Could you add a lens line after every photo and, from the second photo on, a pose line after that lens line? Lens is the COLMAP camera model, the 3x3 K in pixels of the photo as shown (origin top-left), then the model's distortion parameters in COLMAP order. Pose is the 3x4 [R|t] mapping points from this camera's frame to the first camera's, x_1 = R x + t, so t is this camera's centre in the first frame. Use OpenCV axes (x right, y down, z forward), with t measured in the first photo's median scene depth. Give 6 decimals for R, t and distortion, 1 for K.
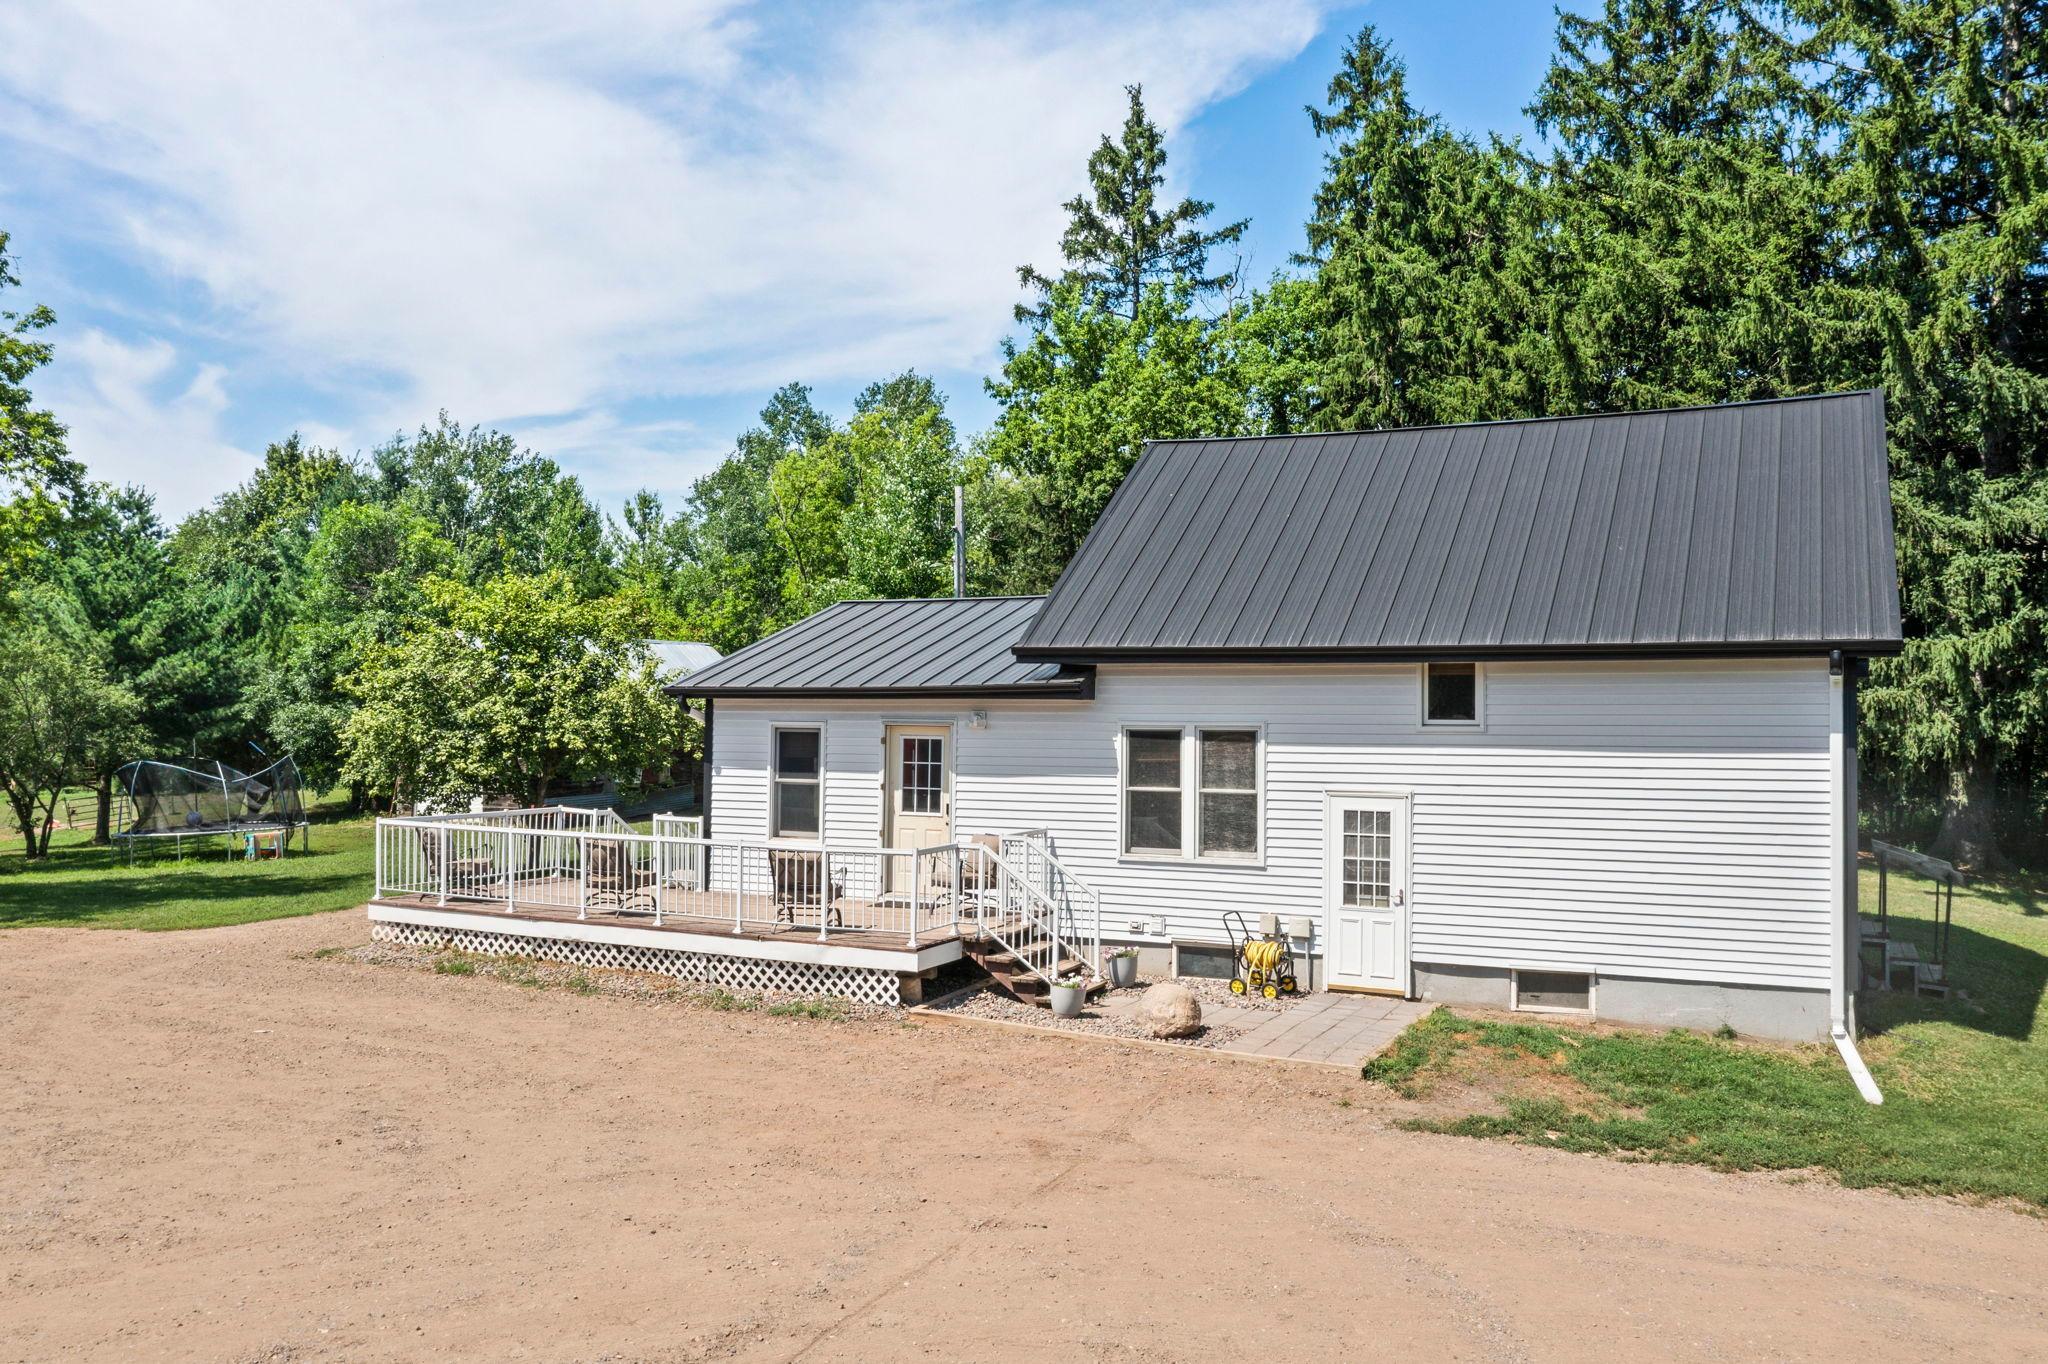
lens RADIAL K [[1586.7, 0, 1025.7], [0, 1586.7, 672.4], [0, 0, 1]] dist [-0.035552, -0.001212]
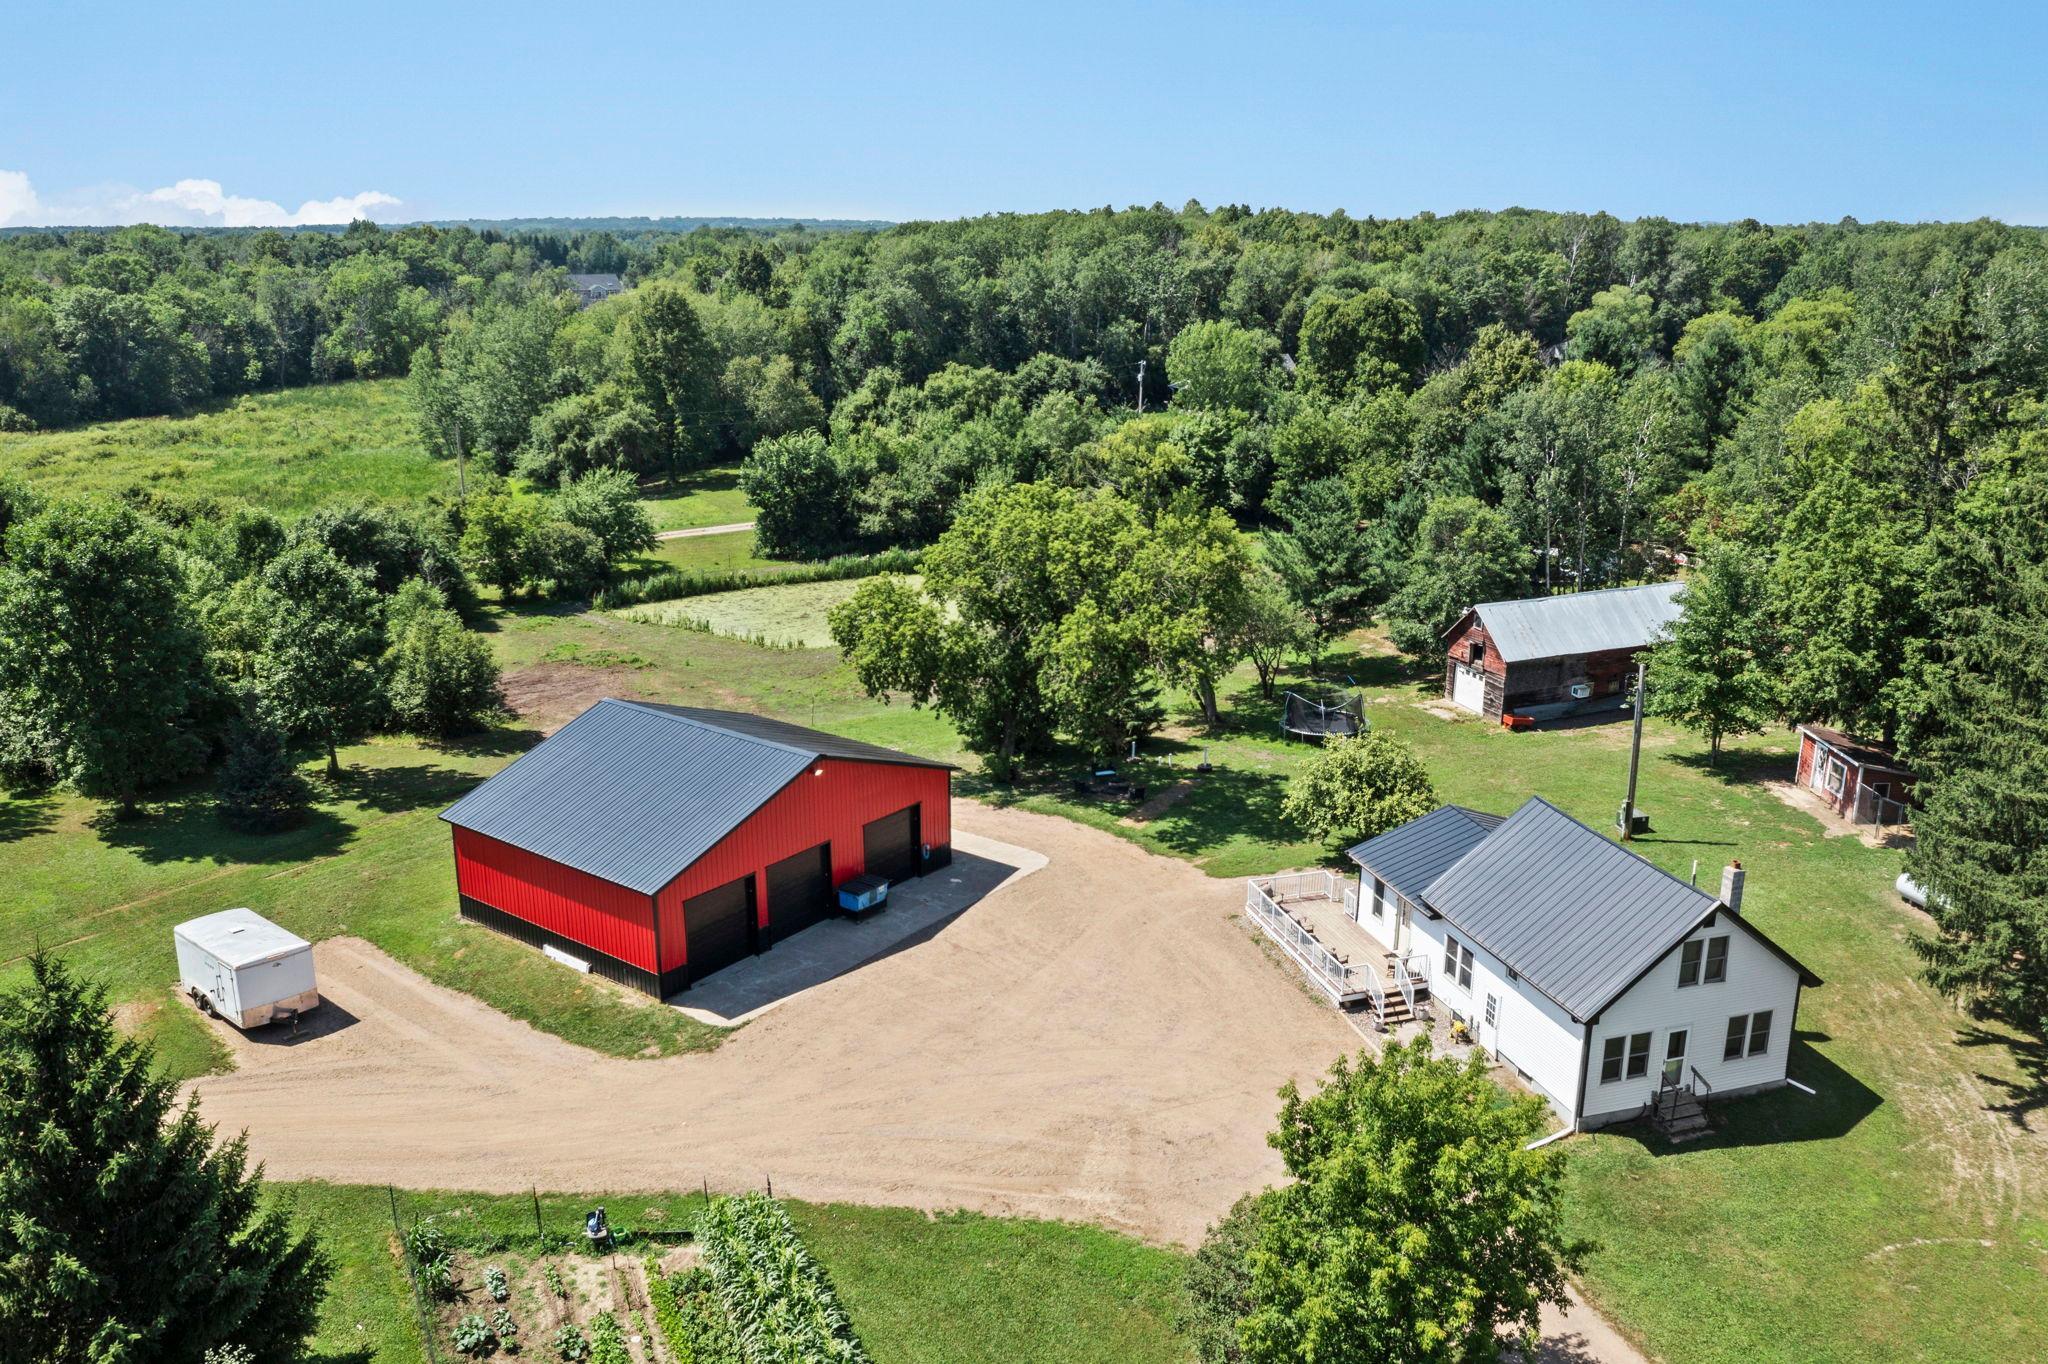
lens RADIAL K [[1633.6, 0, 1024.0], [0, 1633.6, 682.0], [0, 0, 1]] dist [-0.027556, 0.003333]
pose [[0.686408, 0.193154, -0.701096, 1.494093], [0.020597, 0.958531, 0.284243, -1.229967], [0.726925, -0.209547, 0.653965, -1.326868]]
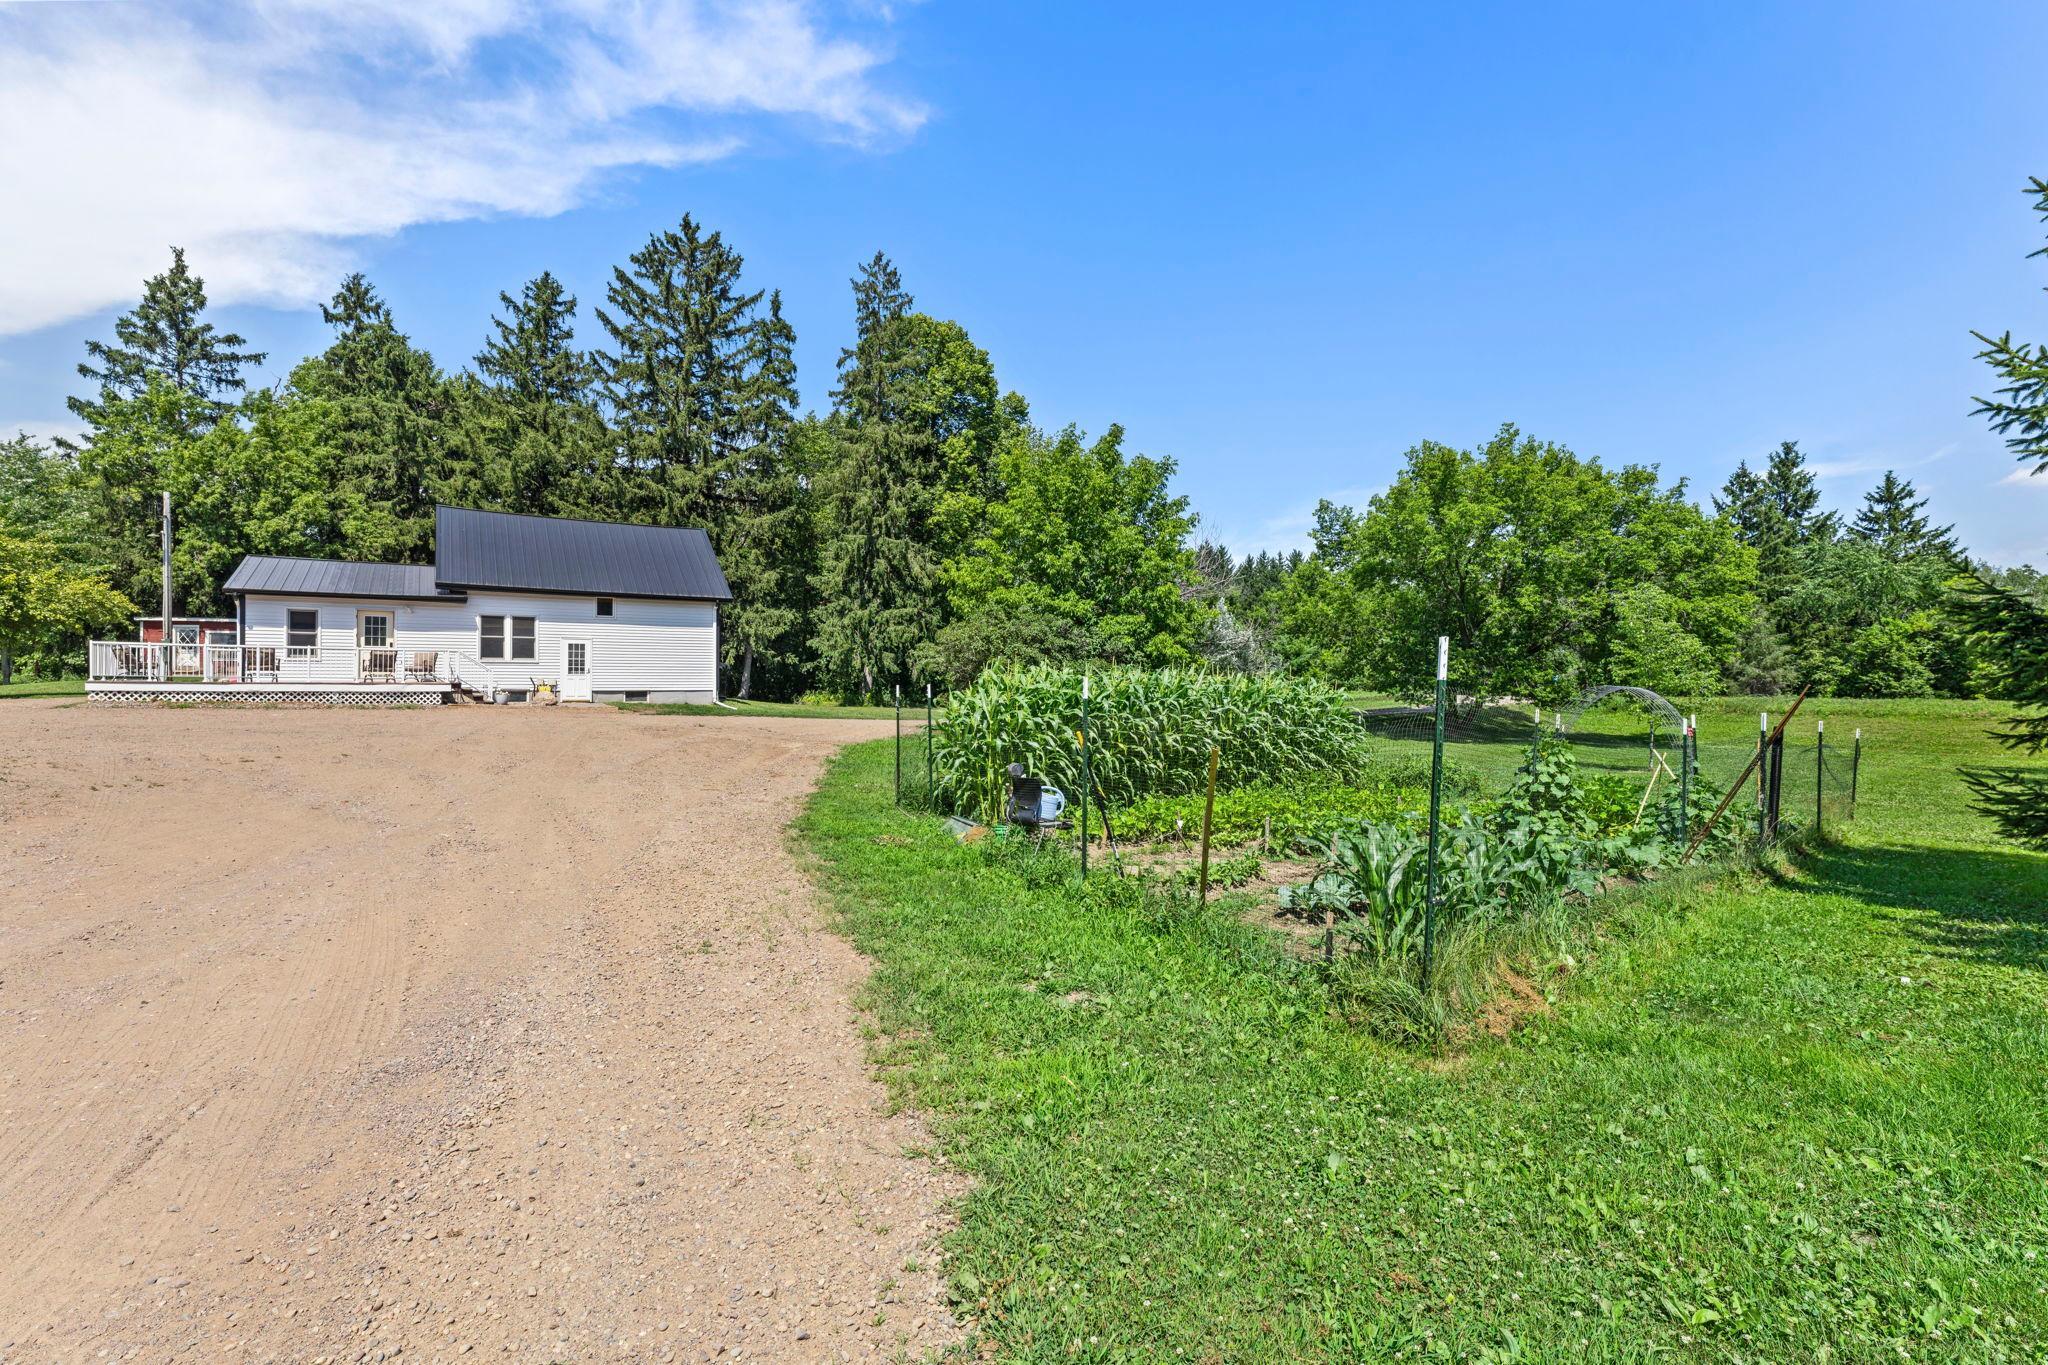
lens RADIAL K [[926.5, 0, 1015.8], [0, 926.5, 700.1], [0, 0, 1]] dist [-0.009073, -0.000282]
pose [[0.515354, -0.018194, 0.856784, -0.861477], [-0.023148, 0.999114, 0.035140, 0.108163], [-0.856665, -0.037942, 0.514476, -0.658245]]
